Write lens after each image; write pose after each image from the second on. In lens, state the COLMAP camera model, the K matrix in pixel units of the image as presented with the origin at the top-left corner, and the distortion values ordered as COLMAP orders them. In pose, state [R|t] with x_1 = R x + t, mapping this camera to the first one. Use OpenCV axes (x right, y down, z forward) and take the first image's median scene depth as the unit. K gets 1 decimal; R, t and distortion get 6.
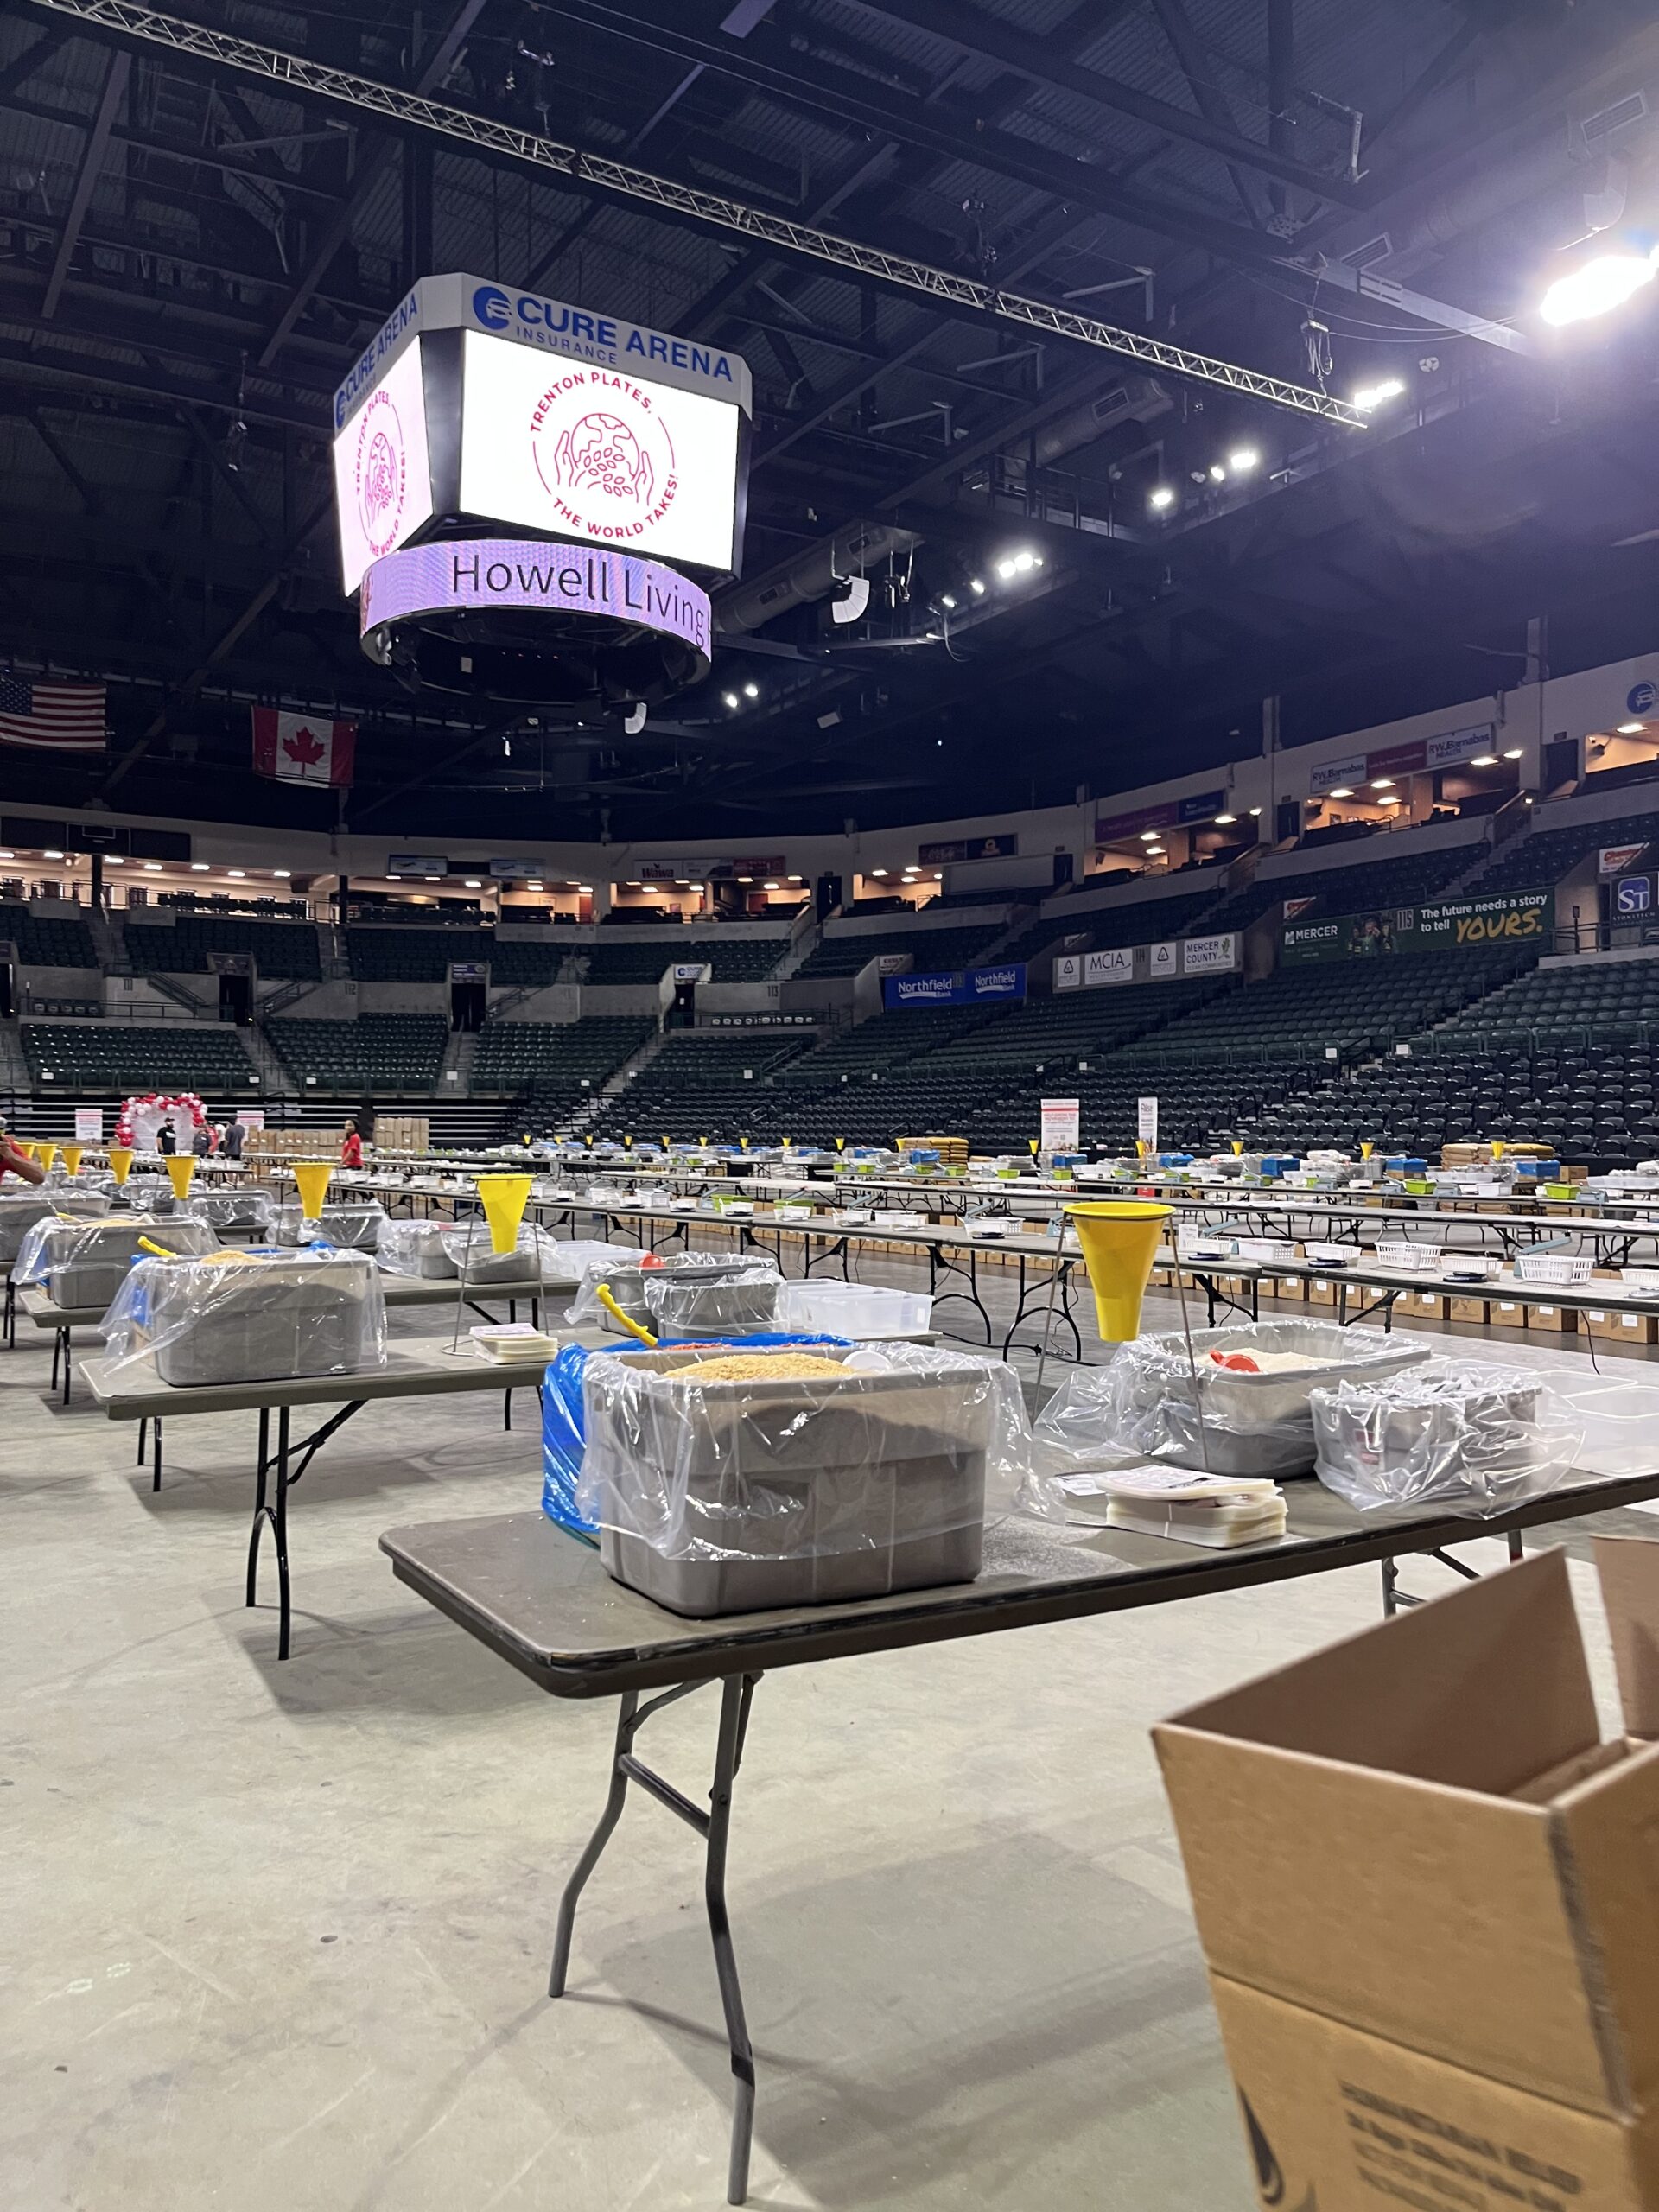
lens RADIAL K [[1670.4, 0, 833.4], [0, 1670.4, 1104.9], [0, 0, 1]] dist [0.045263, -0.000020]
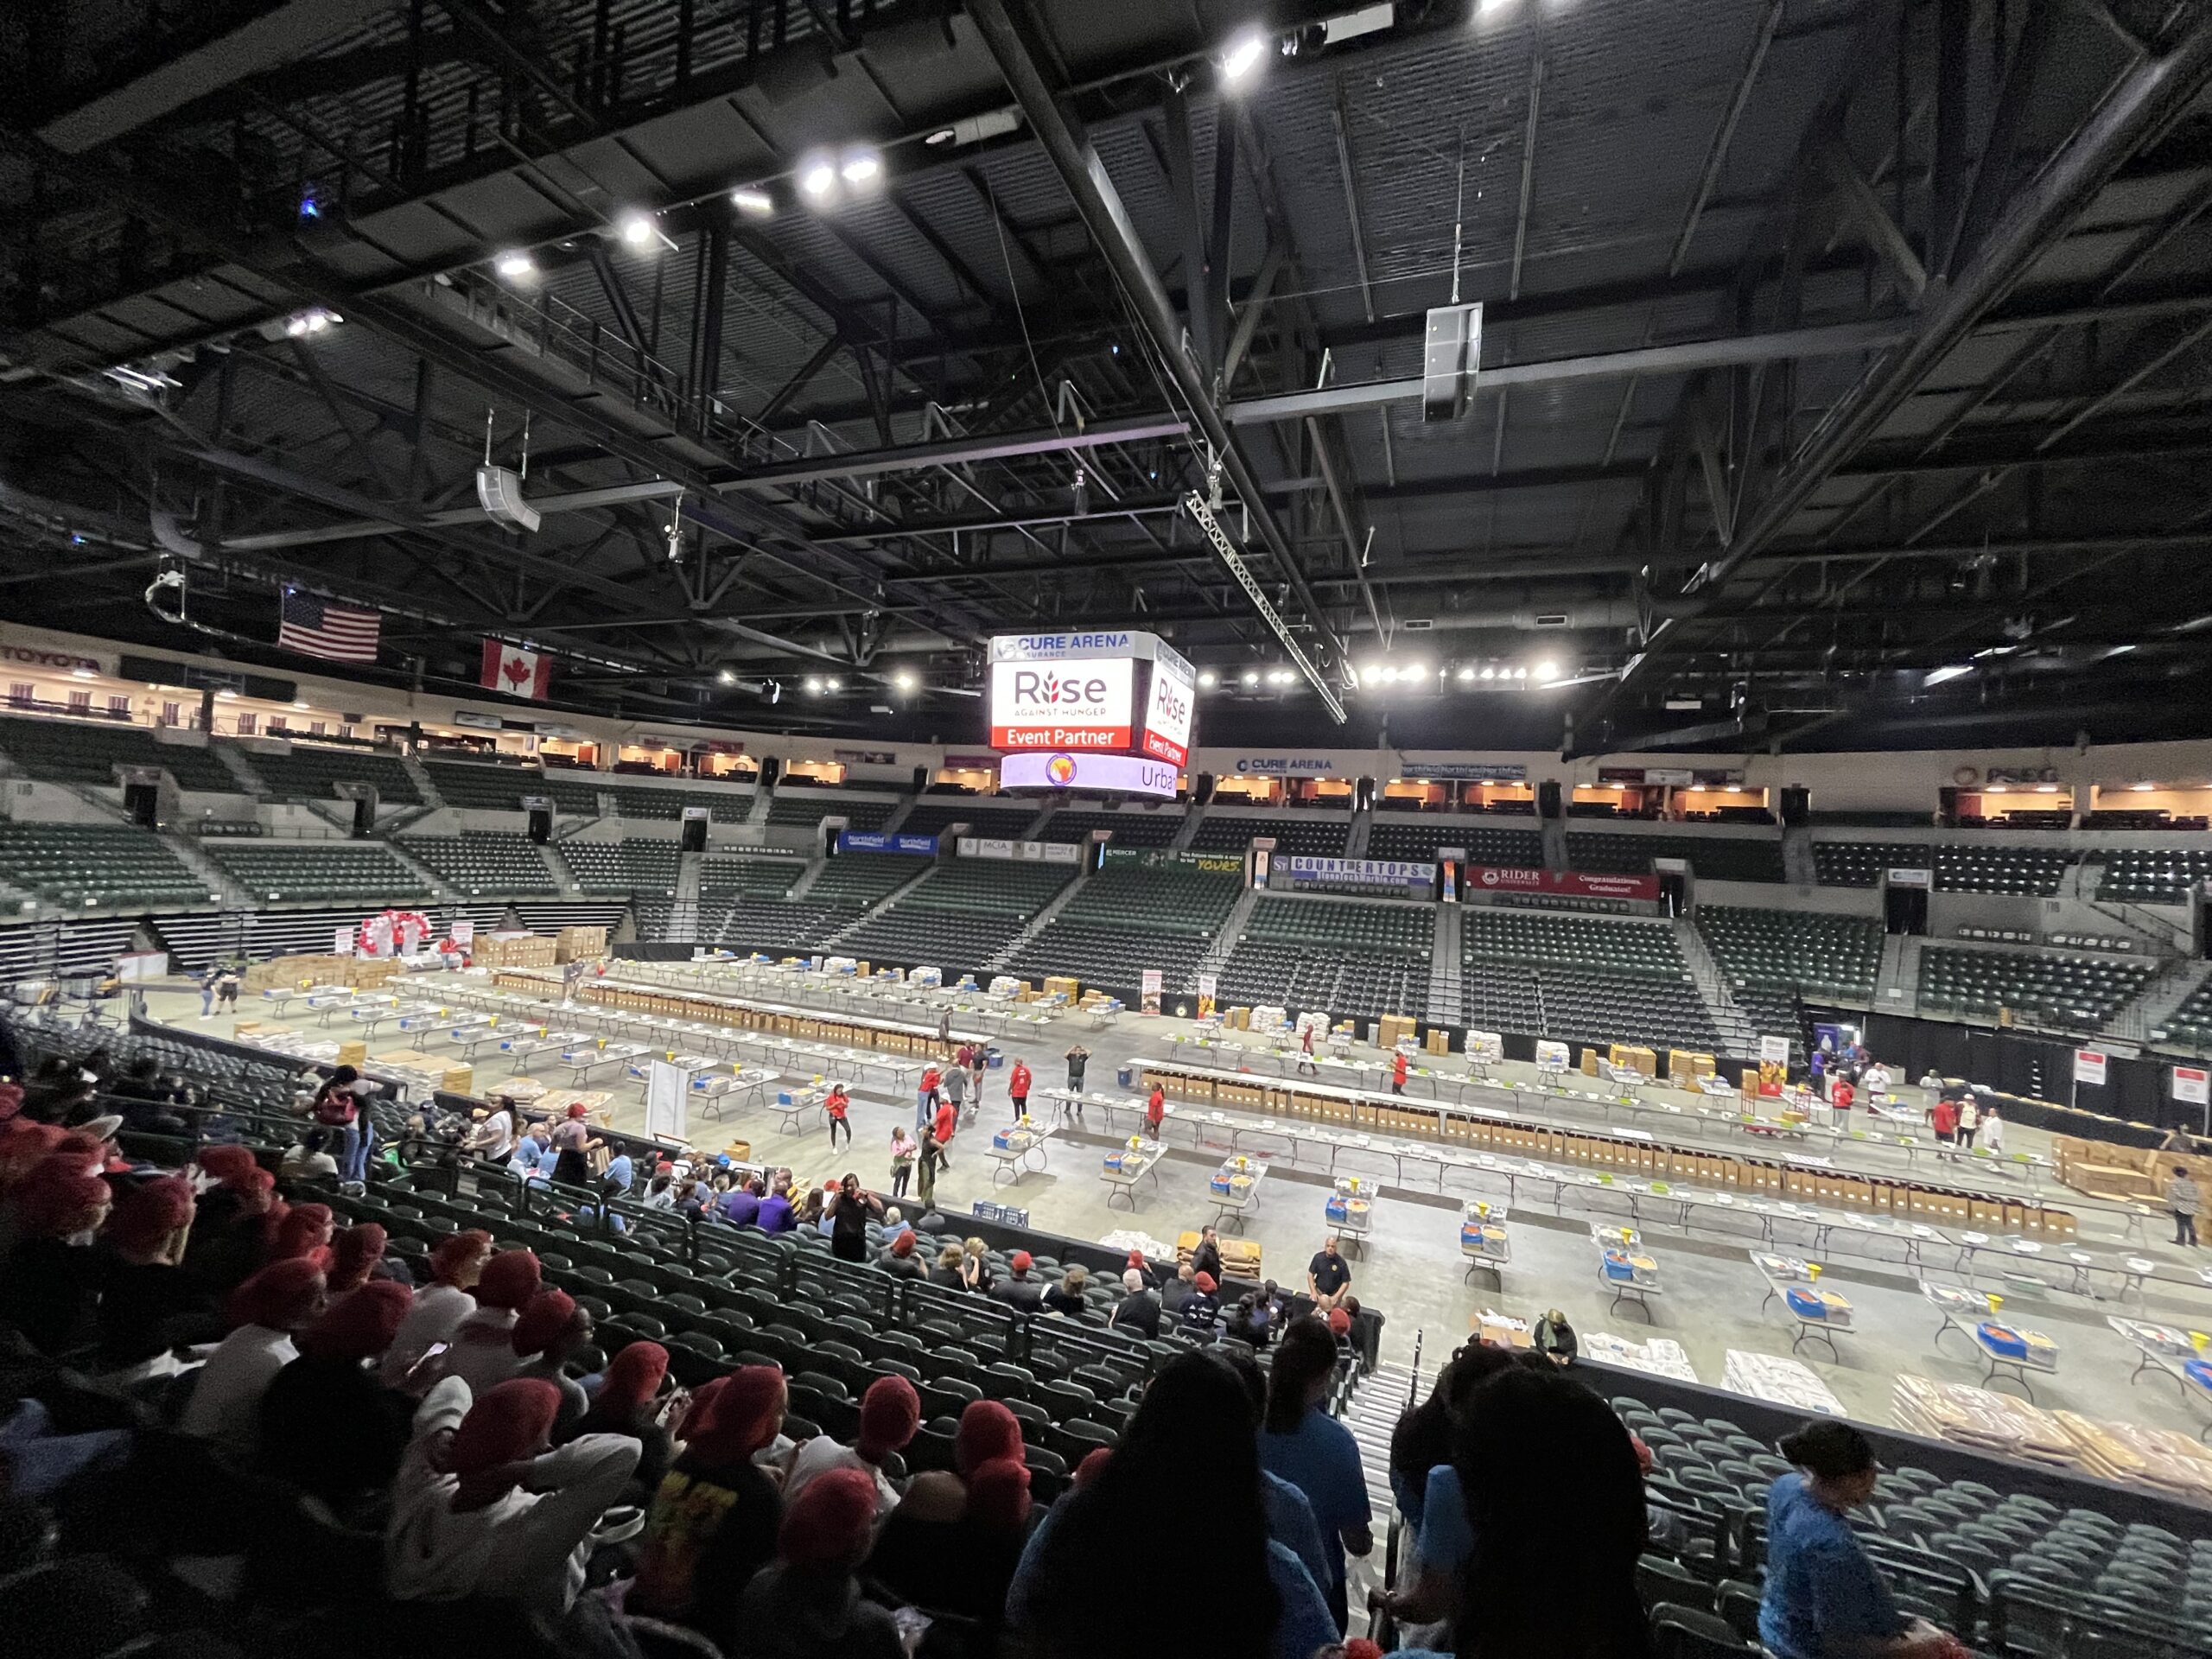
lens RADIAL K [[892.1, 0, 1099.7], [0, 892.1, 830.6], [0, 0, 1]] dist [0.000540, 0.000084]
pose [[0.794841, 0.055546, 0.604271, -0.384434], [-0.063769, 0.997934, -0.007853, -0.103764], [-0.603458, -0.032291, 0.796740, 0.077523]]
